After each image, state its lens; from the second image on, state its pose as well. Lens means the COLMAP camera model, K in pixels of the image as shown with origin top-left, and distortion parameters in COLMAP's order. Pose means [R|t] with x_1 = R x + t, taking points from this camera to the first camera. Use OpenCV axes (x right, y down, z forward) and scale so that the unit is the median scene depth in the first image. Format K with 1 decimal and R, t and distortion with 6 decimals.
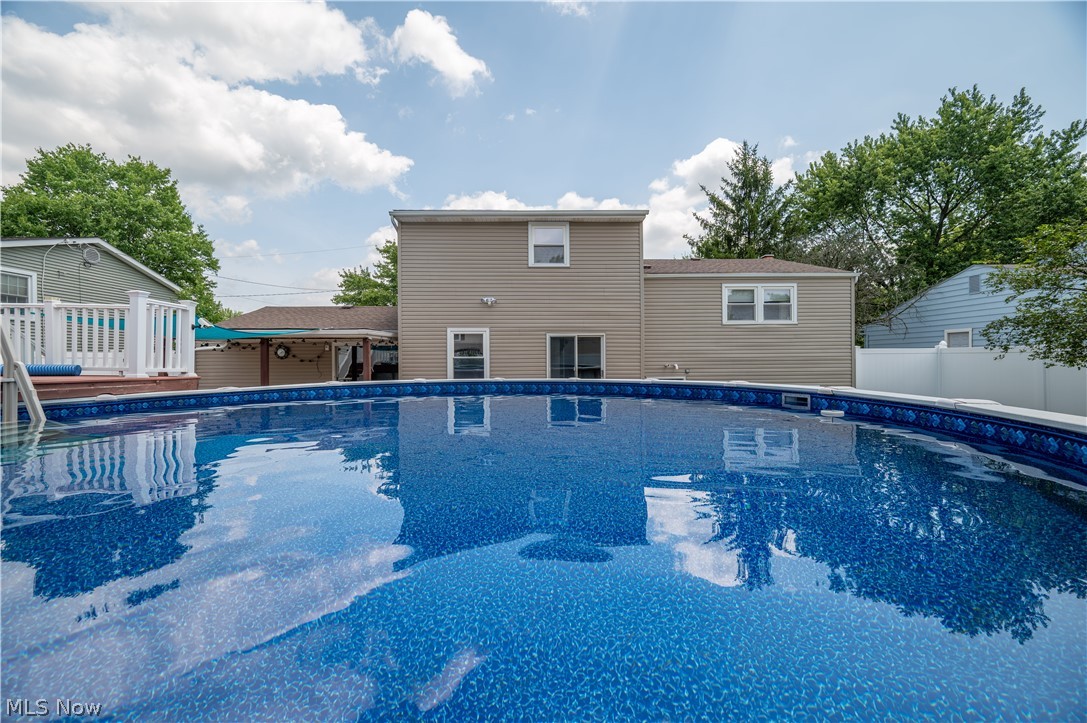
lens RADIAL K [[434.2, 0, 554.4], [0, 434.2, 365.2], [0, 0, 1]] dist [-0.002365, 0.000015]
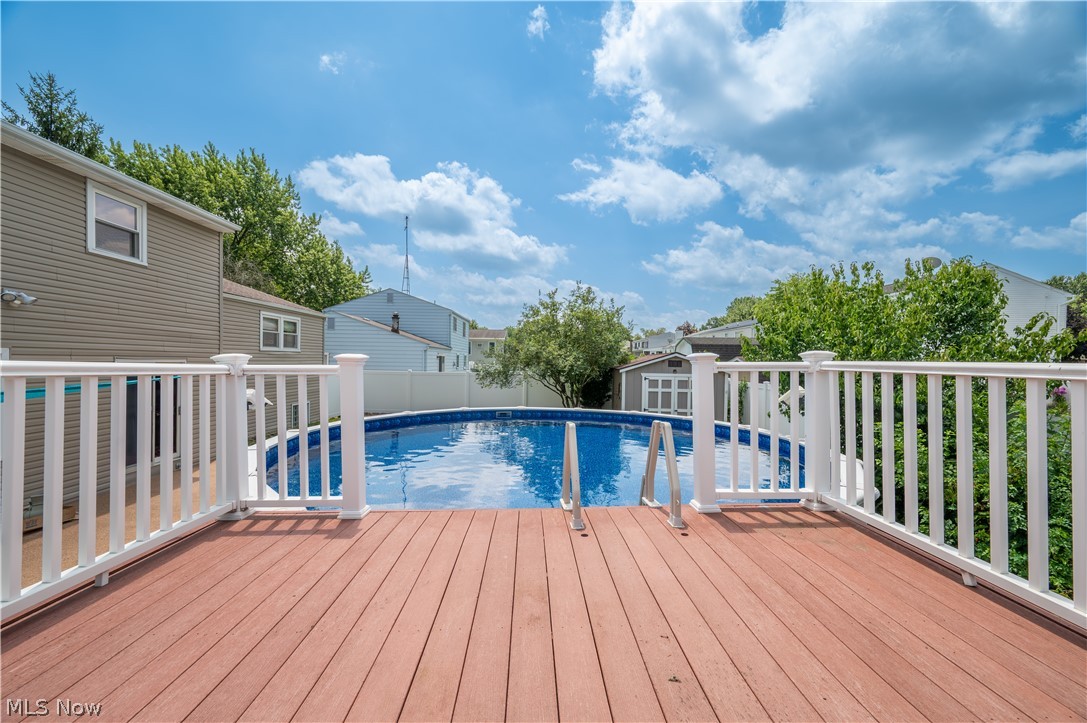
lens RADIAL K [[434.2, 0, 553.7], [0, 434.2, 360.0], [0, 0, 1]] dist [-0.002365, 0.000015]
pose [[-0.019978, 0.010454, 0.999746, -0.686091], [-0.010883, 0.999884, -0.010673, -0.072211], [-0.999741, -0.011094, -0.019862, 0.342716]]
